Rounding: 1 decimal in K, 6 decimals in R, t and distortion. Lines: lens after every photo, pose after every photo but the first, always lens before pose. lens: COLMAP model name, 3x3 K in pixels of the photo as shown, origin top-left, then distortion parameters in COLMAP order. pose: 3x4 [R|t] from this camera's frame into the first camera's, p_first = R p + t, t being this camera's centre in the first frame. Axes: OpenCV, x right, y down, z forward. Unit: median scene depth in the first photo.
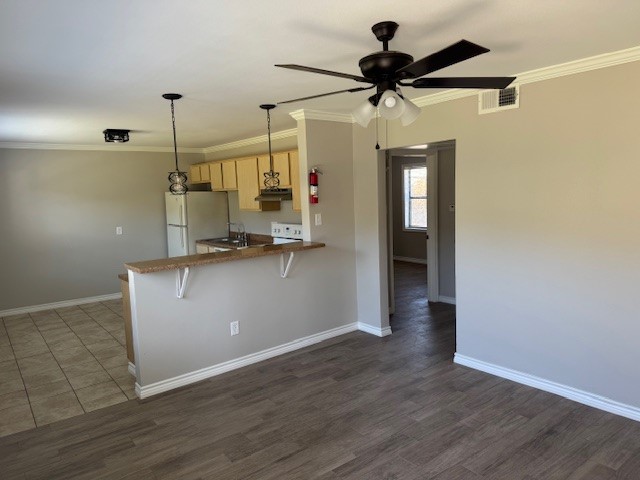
lens RADIAL K [[455.2, 0, 318.2], [0, 455.2, 242.3], [0, 0, 1]] dist [0.056720, -0.043372]
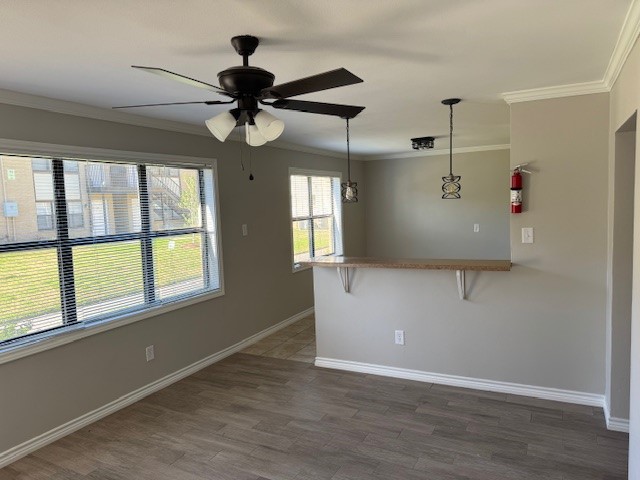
lens RADIAL K [[455.2, 0, 318.6], [0, 455.2, 246.3], [0, 0, 1]] dist [0.056720, -0.043372]
pose [[0.426627, 0.114697, -0.897125, 0.516291], [-0.090215, 0.992376, 0.083972, -0.062142], [0.899917, 0.045110, 0.433722, 0.352102]]
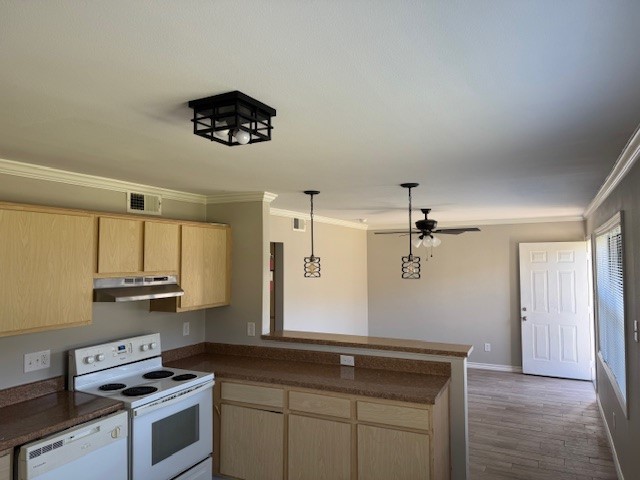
lens RADIAL K [[455.2, 0, 313.6], [0, 455.2, 242.3], [0, 0, 1]] dist [0.056720, -0.043372]
pose [[-0.432150, 0.092916, 0.897002, -0.859282], [0.138553, 0.989709, -0.035768, -0.131049], [-0.891094, 0.108826, -0.440577, 1.249507]]
